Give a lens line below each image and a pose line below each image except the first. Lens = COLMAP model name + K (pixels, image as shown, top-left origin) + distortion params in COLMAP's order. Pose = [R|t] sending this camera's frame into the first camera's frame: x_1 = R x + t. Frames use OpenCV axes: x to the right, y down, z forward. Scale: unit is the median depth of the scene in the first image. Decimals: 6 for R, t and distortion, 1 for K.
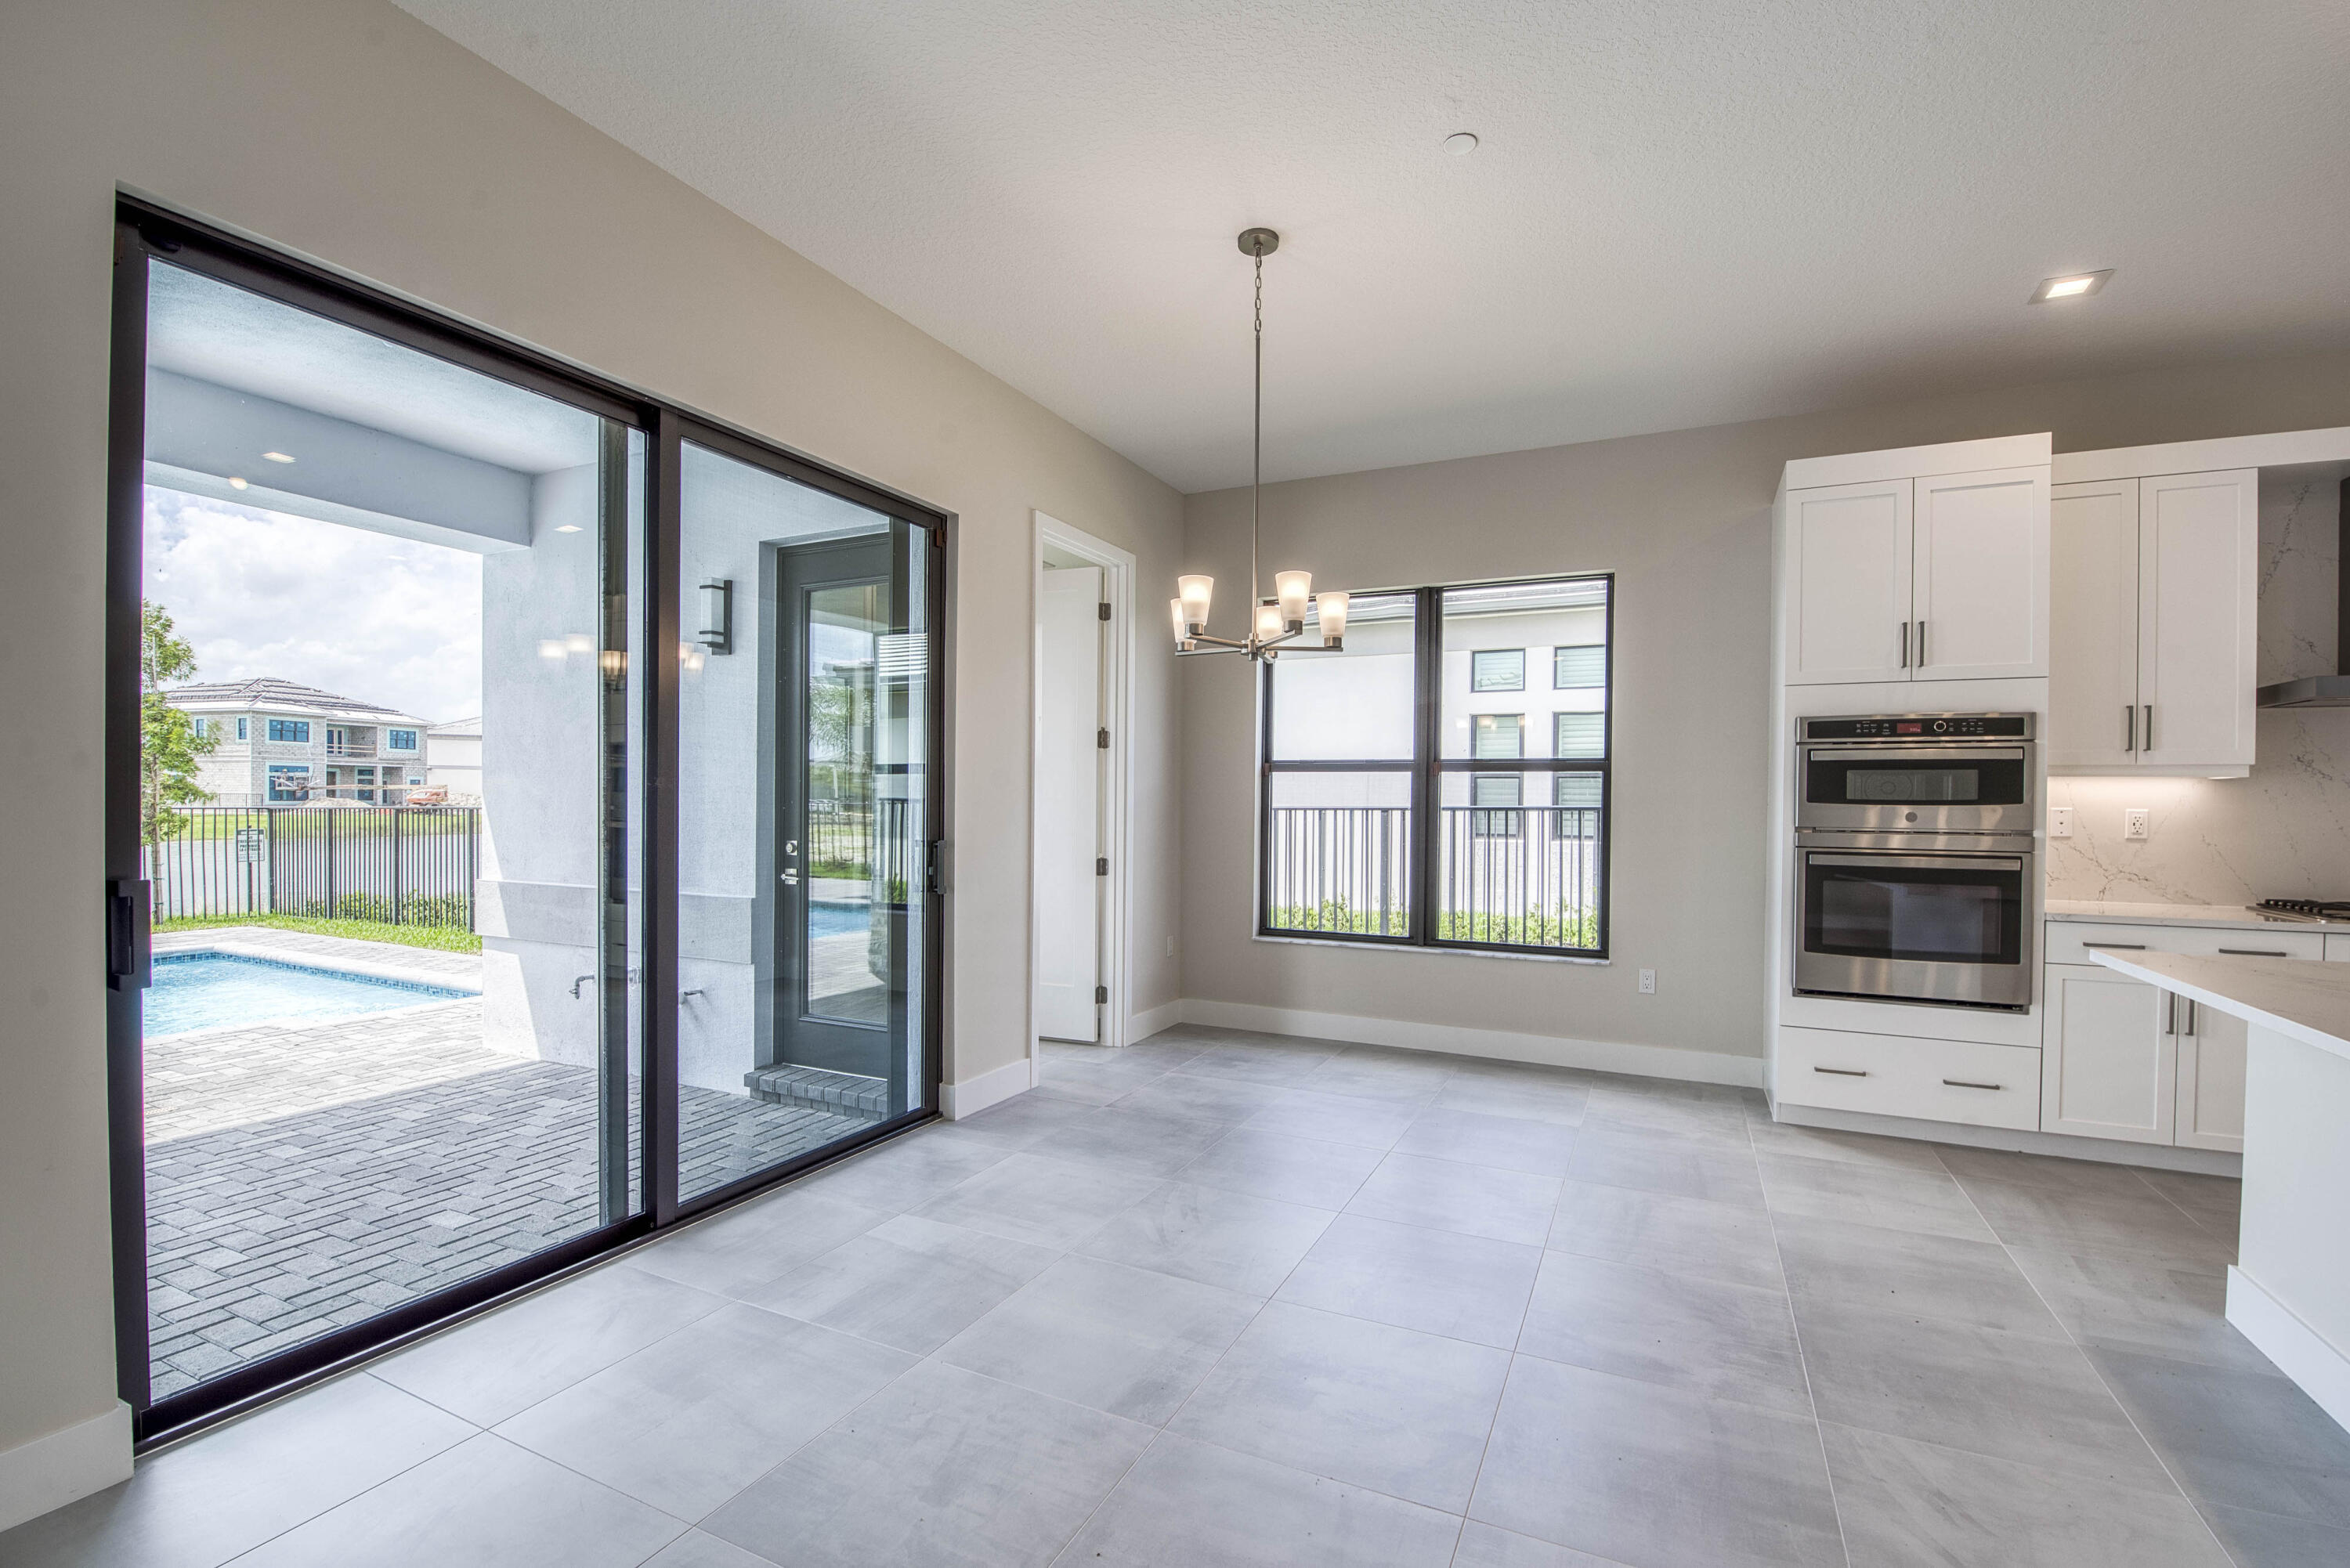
lens RADIAL K [[1012.4, 0, 1201.8], [0, 1012.4, 809.2], [0, 0, 1]] dist [-0.008531, -0.005944]
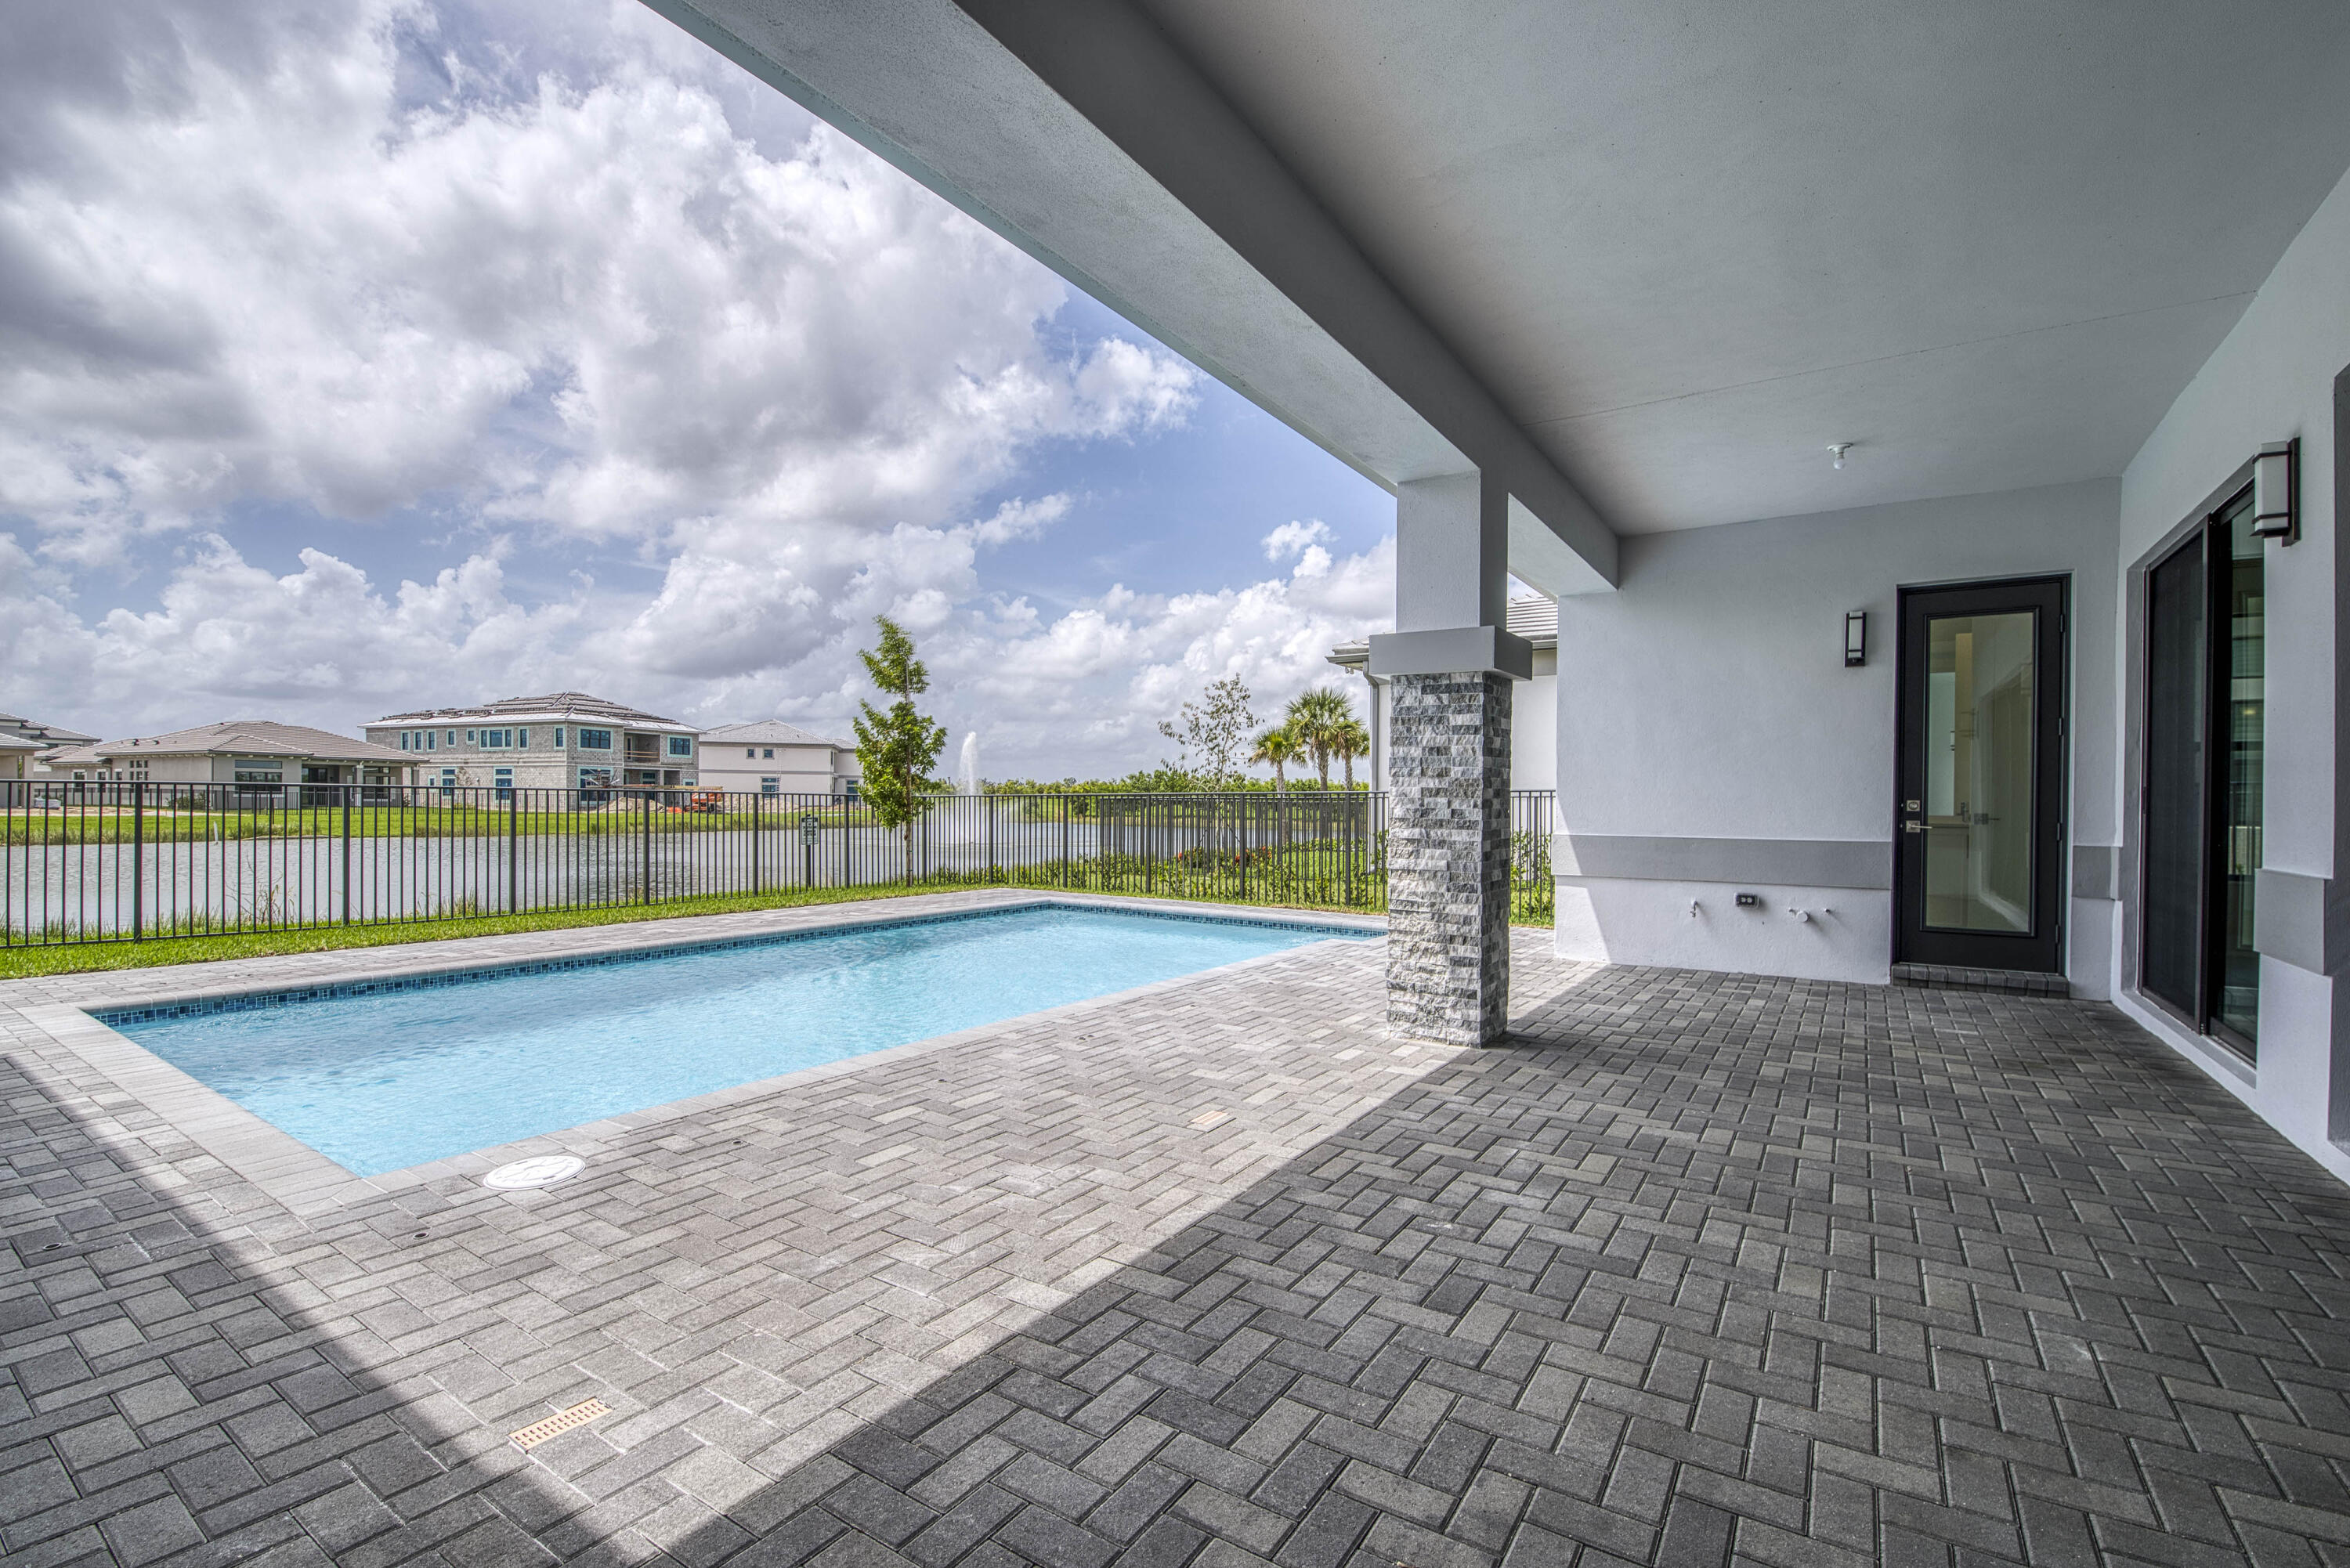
lens RADIAL K [[1012.4, 0, 1195.0], [0, 1012.4, 816.5], [0, 0, 1]] dist [-0.008531, -0.005944]
pose [[0.989481, 0.002248, -0.144644, -1.262346], [-0.001573, 0.999987, 0.004778, 0.051267], [0.144653, -0.004500, 0.989472, -0.534240]]
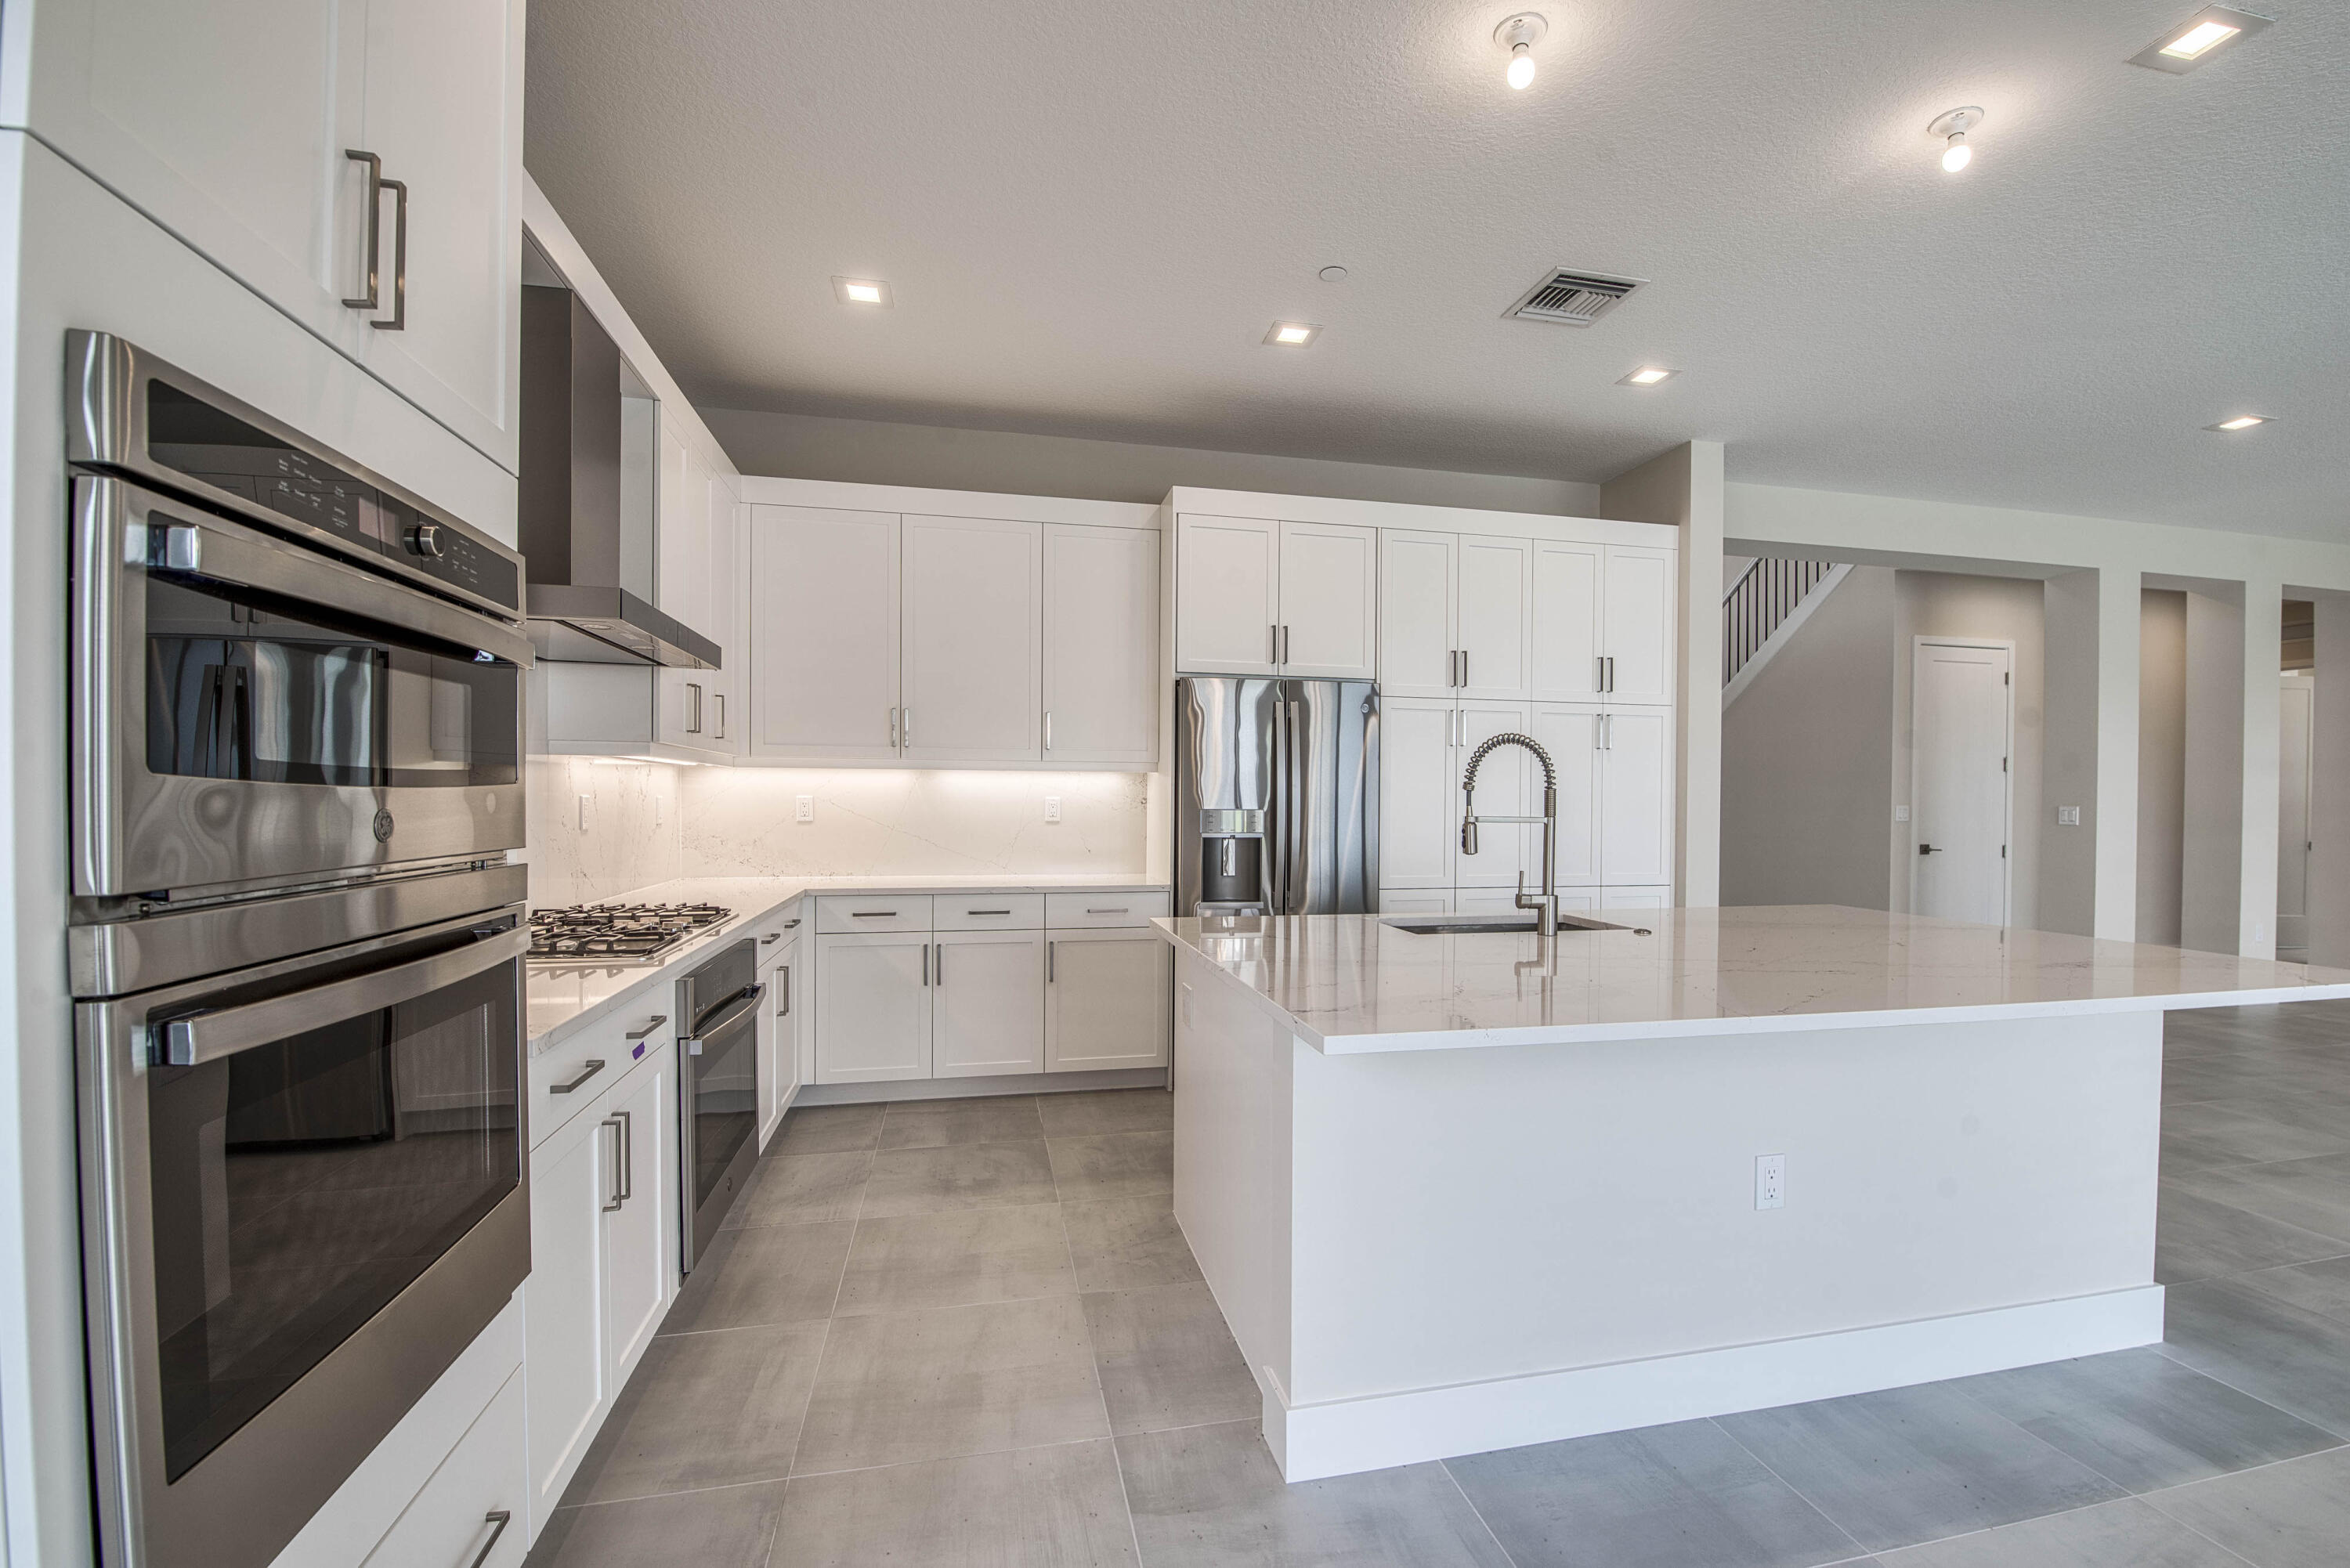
lens RADIAL K [[1012.4, 0, 1200.7], [0, 1012.4, 806.2], [0, 0, 1]] dist [-0.008531, -0.005944]
pose [[-0.613133, -0.020816, 0.789705, 0.270018], [-0.006912, 0.999756, 0.020987, -0.005544], [-0.789950, 0.007409, -0.613127, 0.836891]]
